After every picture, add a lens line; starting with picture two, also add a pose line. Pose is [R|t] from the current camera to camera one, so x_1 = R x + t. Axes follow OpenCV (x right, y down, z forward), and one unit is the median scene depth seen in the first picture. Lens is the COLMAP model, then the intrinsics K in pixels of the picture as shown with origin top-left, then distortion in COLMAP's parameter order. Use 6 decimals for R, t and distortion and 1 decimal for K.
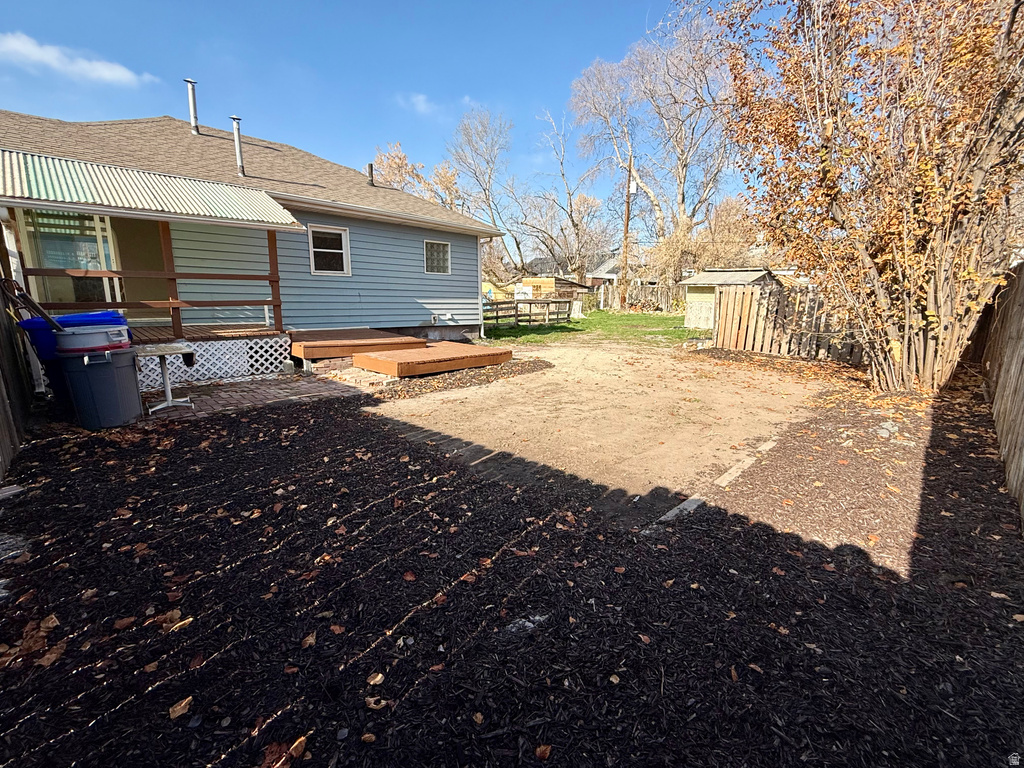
lens RADIAL K [[445.2, 0, 512.0], [0, 445.2, 384.0], [0, 0, 1]] dist [-0.000760, -0.000055]
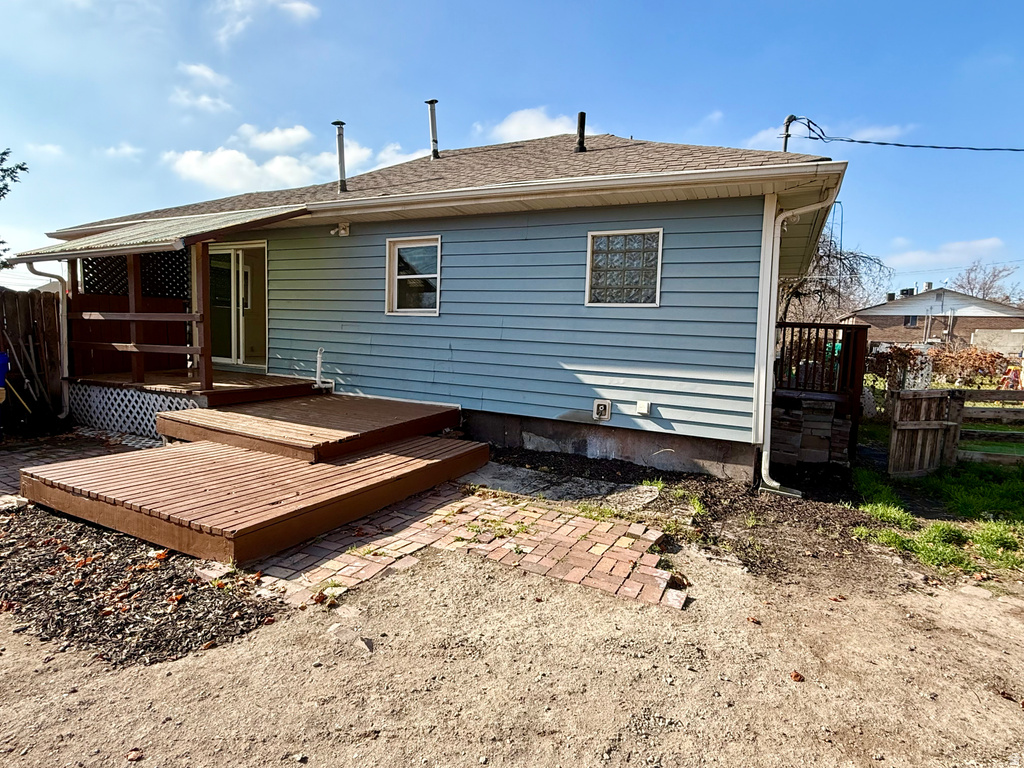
lens RADIAL K [[560.3, 0, 512.0], [0, 560.3, 384.0], [0, 0, 1]] dist [0.001091, 0.000035]
pose [[0.300660, 0.078895, -0.950463, 0.318532], [-0.221107, 0.975187, 0.011005, -0.160585], [0.927747, 0.206845, 0.310644, 0.765123]]
